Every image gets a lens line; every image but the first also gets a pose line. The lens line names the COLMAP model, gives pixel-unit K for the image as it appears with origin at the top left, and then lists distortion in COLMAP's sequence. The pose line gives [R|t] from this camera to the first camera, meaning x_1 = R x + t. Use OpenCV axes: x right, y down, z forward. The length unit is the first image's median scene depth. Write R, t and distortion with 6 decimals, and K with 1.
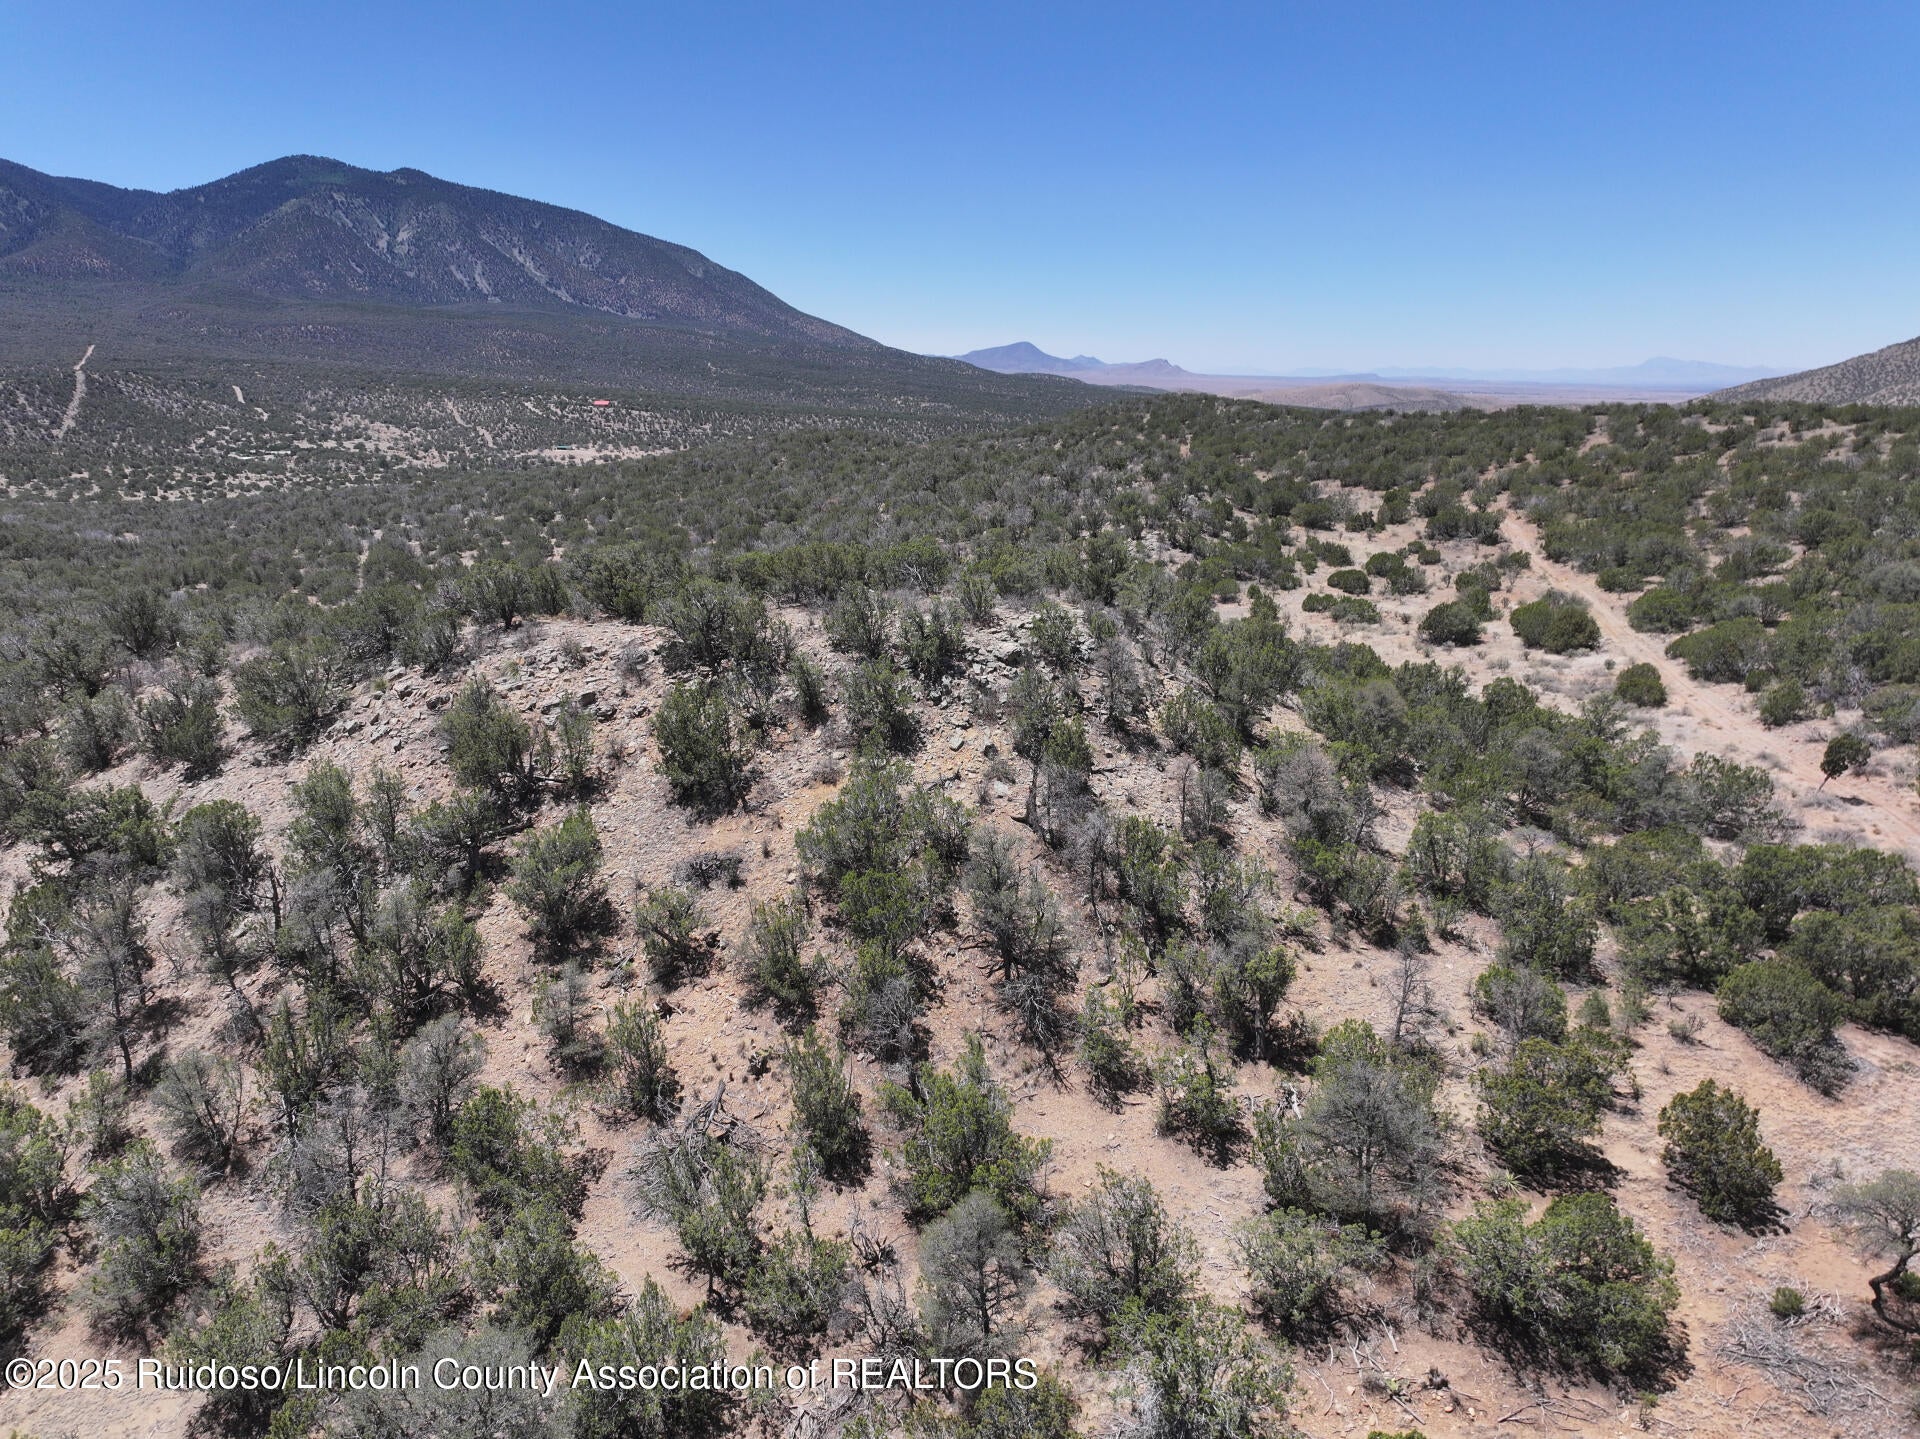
lens RADIAL K [[1354.4, 0, 955.3], [0, 1354.4, 705.6], [0, 0, 1]] dist [-0.005864, 0.022009]
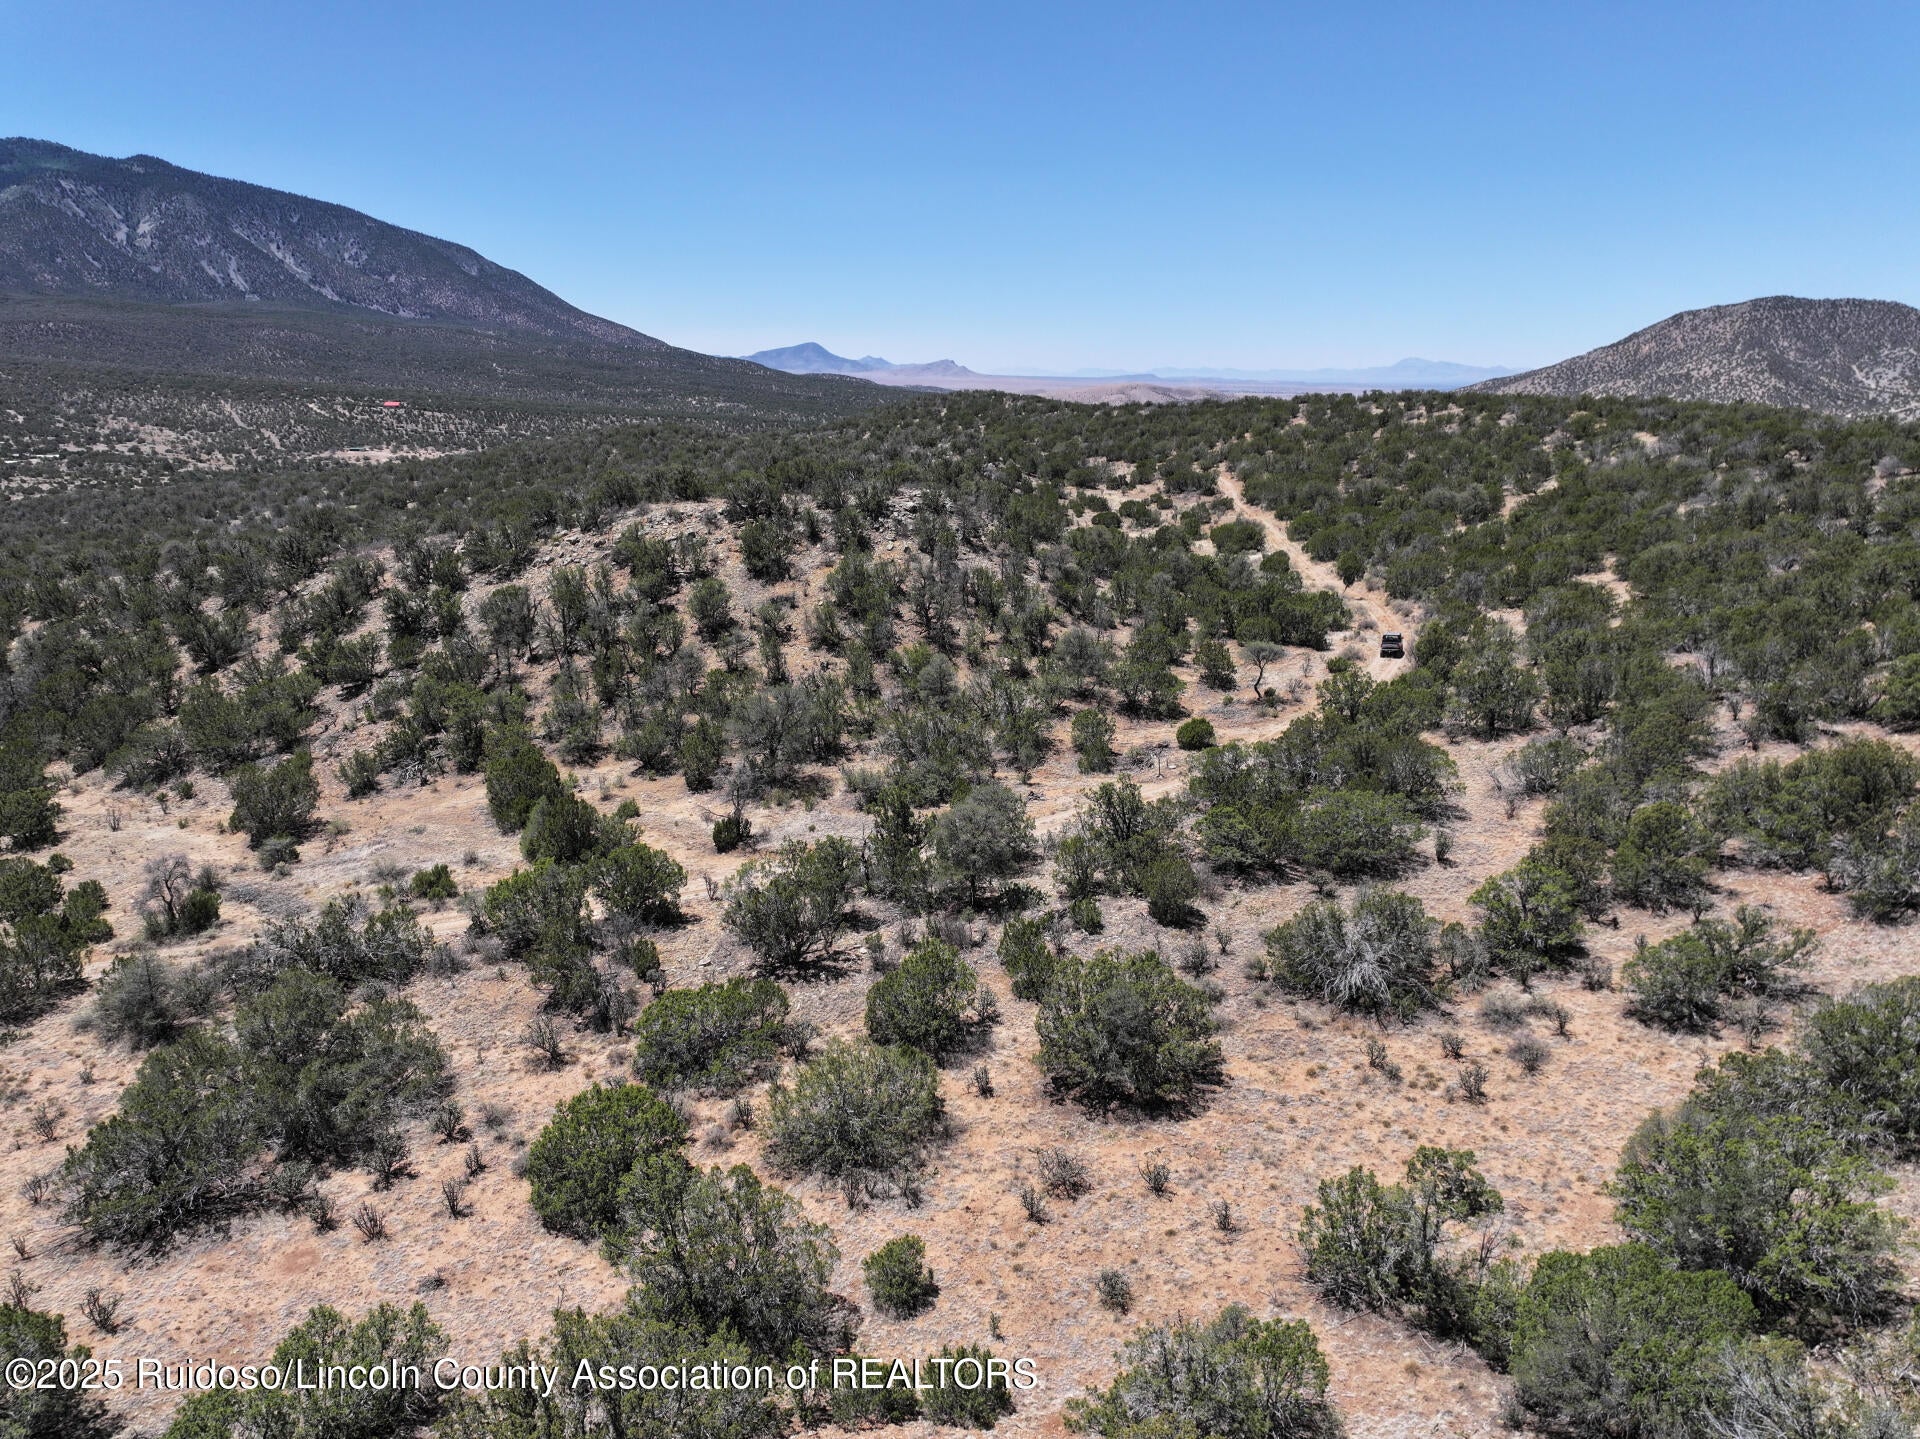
lens RADIAL K [[1354.4, 0, 955.3], [0, 1354.4, 705.6], [0, 0, 1]] dist [-0.005864, 0.022009]
pose [[0.988497, -0.037550, 0.146503, -0.045077], [0.037632, 0.999289, 0.002212, 0.057055], [-0.146482, 0.003327, 0.989208, -0.218981]]
